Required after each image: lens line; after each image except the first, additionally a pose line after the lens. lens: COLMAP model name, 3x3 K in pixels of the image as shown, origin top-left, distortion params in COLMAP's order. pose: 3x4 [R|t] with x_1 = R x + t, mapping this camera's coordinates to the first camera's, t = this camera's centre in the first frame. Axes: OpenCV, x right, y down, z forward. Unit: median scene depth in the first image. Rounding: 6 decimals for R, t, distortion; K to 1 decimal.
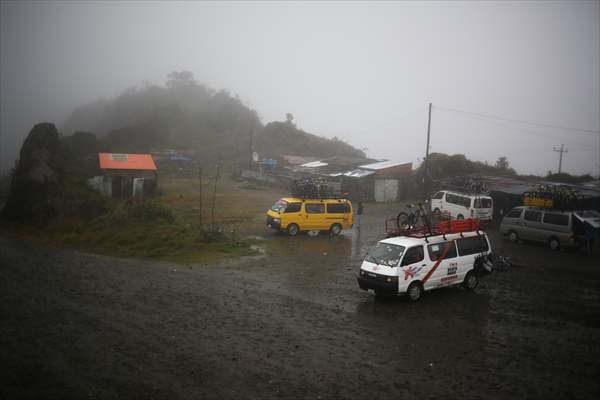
lens RADIAL K [[575.5, 0, 300.0], [0, 575.5, 200.0], [0, 0, 1]] dist [-0.062464, 0.006365]
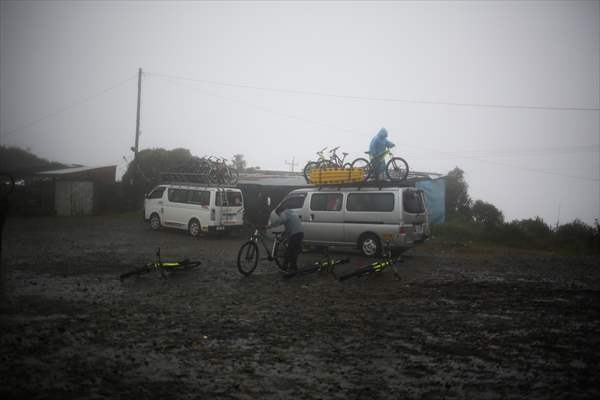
lens RADIAL K [[575.5, 0, 300.0], [0, 575.5, 200.0], [0, 0, 1]] dist [-0.062464, 0.006365]
pose [[0.879642, -0.007866, 0.475571, 0.085544], [0.044075, 0.996909, -0.065034, 0.049390], [-0.473590, 0.078168, 0.877270, 0.394865]]
